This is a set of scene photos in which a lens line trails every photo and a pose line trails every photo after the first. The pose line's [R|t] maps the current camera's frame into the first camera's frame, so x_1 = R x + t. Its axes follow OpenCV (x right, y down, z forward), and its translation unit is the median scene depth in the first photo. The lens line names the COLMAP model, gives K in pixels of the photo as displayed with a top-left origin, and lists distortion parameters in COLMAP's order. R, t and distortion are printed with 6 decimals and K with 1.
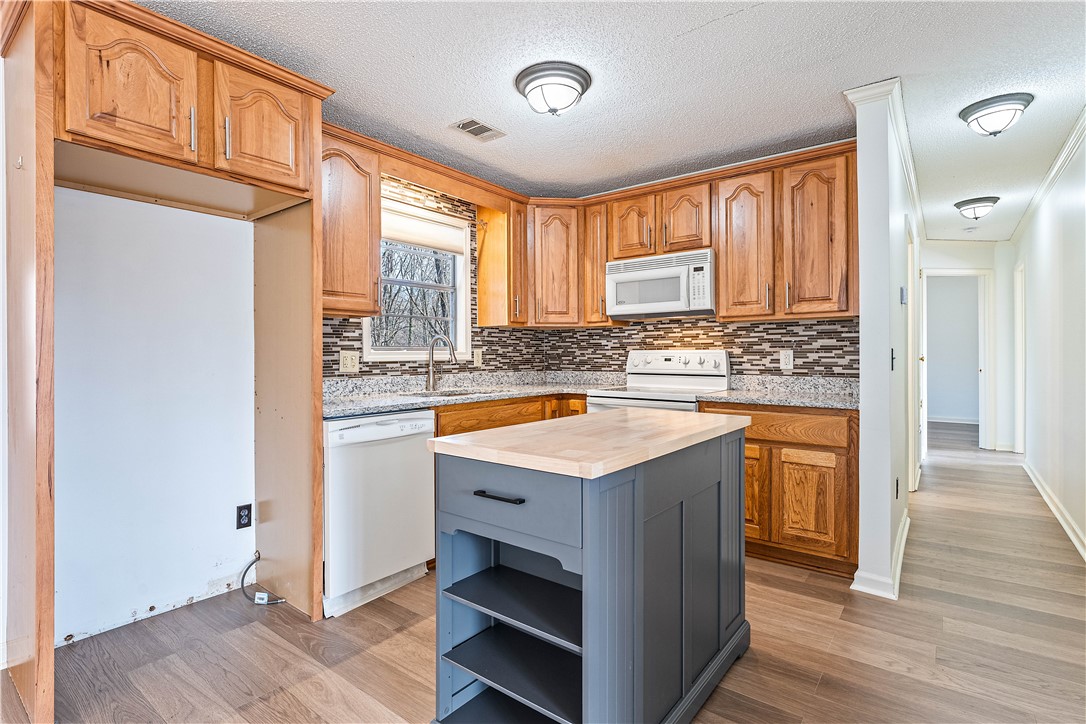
lens RADIAL K [[530.2, 0, 537.3], [0, 530.2, 355.1], [0, 0, 1]] dist [0.002396, -0.000192]
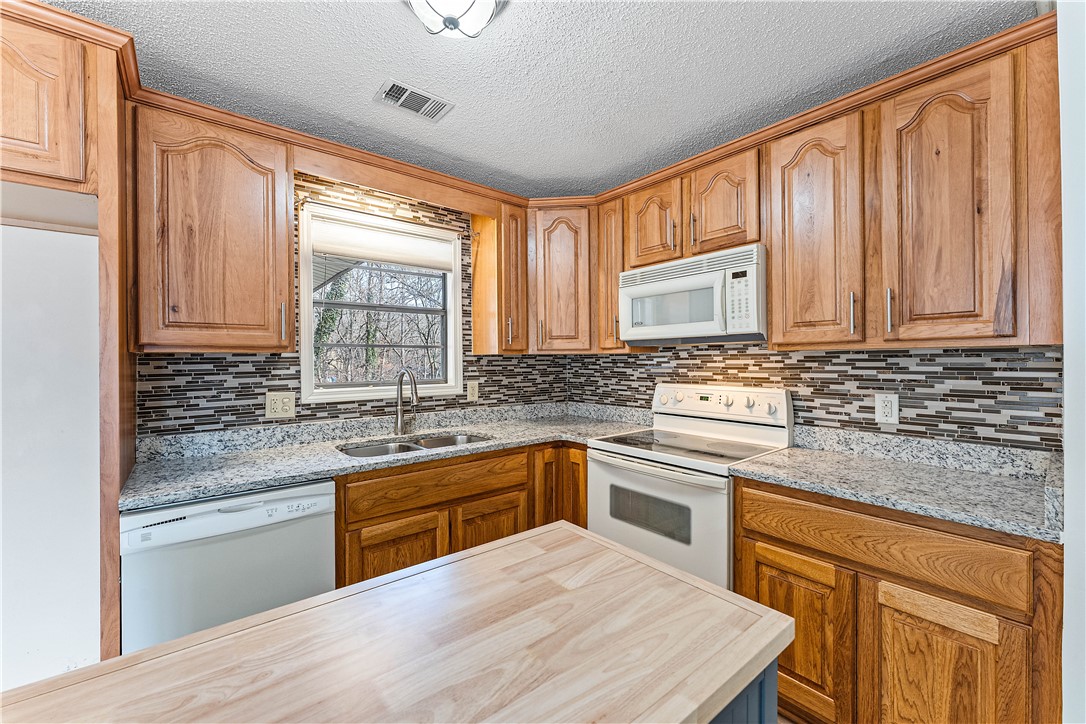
lens RADIAL K [[436.1, 0, 540.1], [0, 436.1, 361.6], [0, 0, 1]] dist [-0.000019, -0.000253]
pose [[0.974698, -0.001650, -0.223518, 0.173791], [0.002382, 0.999993, 0.003005, -0.050544], [0.223511, -0.003462, 0.974695, 0.380645]]
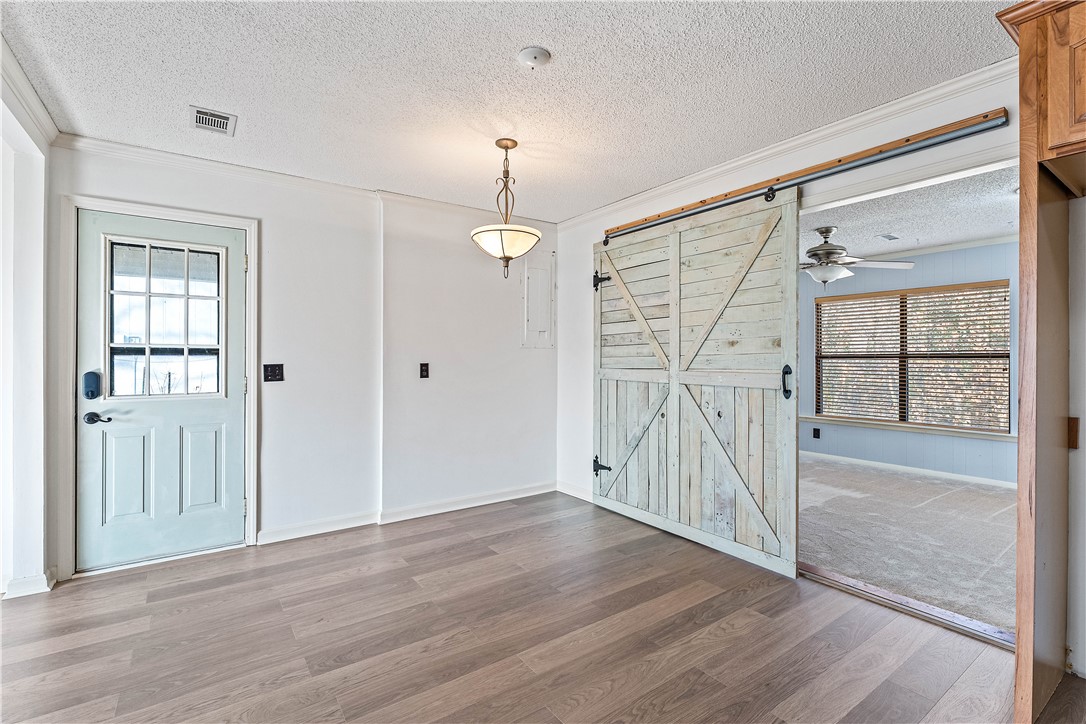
lens RADIAL K [[495.1, 0, 537.0], [0, 495.1, 357.4], [0, 0, 1]] dist [0.000460, -0.000013]
pose [[-0.296864, 0.004360, -0.954910, 0.129201], [-0.000122, 0.999989, 0.004604, -0.019106], [0.954920, 0.001483, -0.296861, 0.173135]]
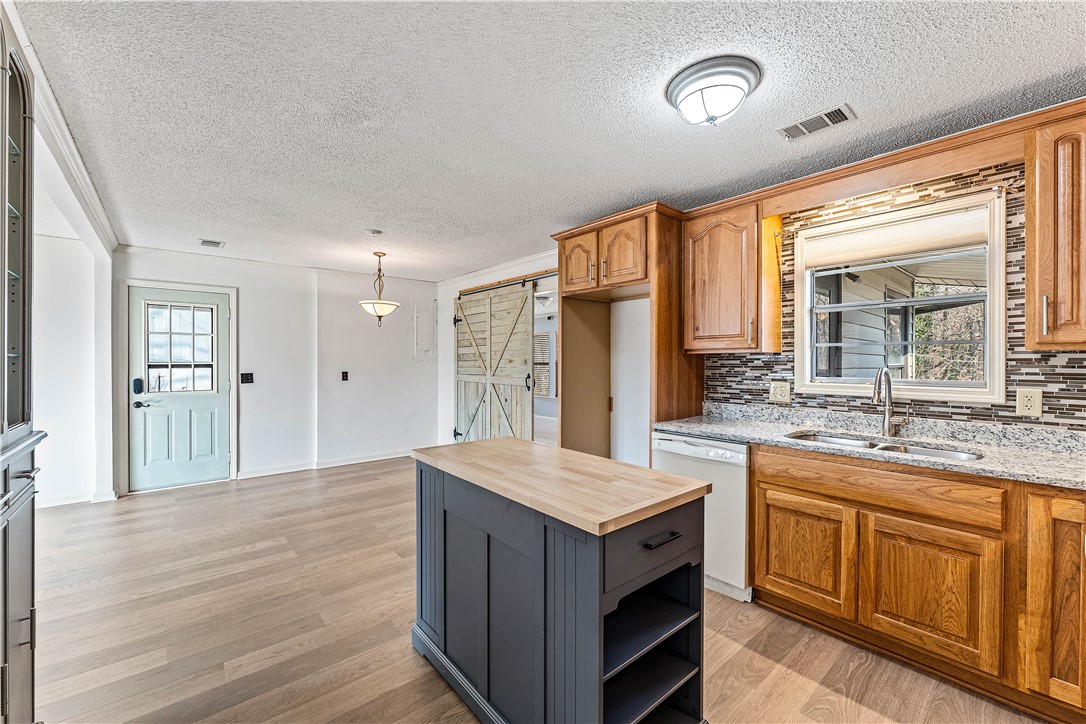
lens RADIAL K [[439.3, 0, 539.9], [0, 439.3, 362.8], [0, 0, 1]] dist [0.000061, 0.000054]
pose [[-0.205325, 0.011559, -0.978626, 0.567708], [-0.000137, 0.999930, 0.011840, -0.052163], [0.978694, 0.002565, -0.205309, 0.627493]]
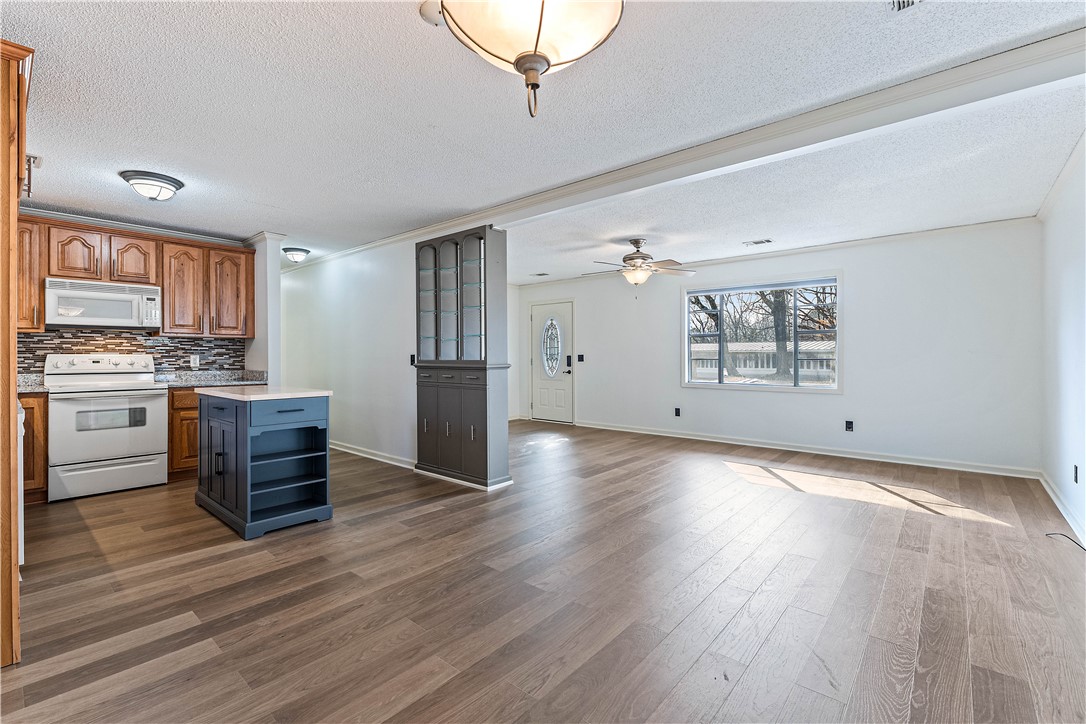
lens RADIAL K [[476.0, 0, 538.2], [0, 476.0, 355.1], [0, 0, 1]] dist [-0.002305, -0.000136]
pose [[0.055859, 0.007158, 0.998413, -0.915929], [0.003738, 0.999966, -0.007378, 0.005394], [-0.998432, 0.004144, 0.055830, -0.133856]]
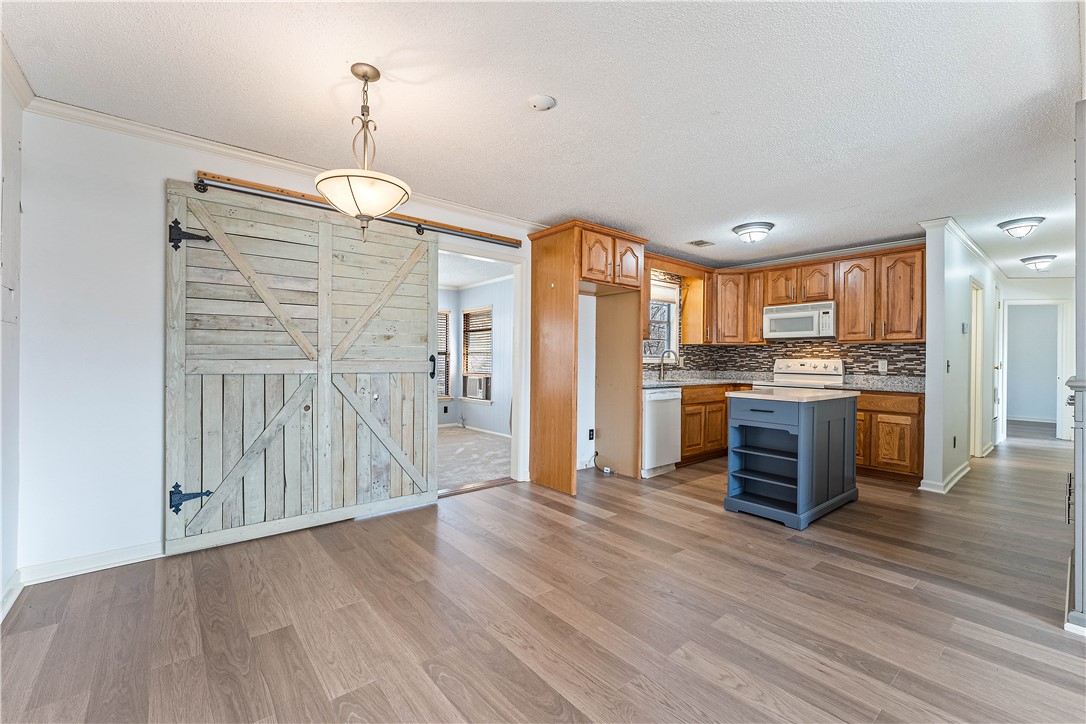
lens RADIAL K [[455.1, 0, 539.7], [0, 455.1, 361.0], [0, 0, 1]] dist [-0.000852, -0.000204]
pose [[0.976014, 0.014481, -0.217225, -0.275582], [-0.014058, 0.999895, 0.003493, 0.003181], [0.217253, -0.000355, 0.976115, -0.636058]]
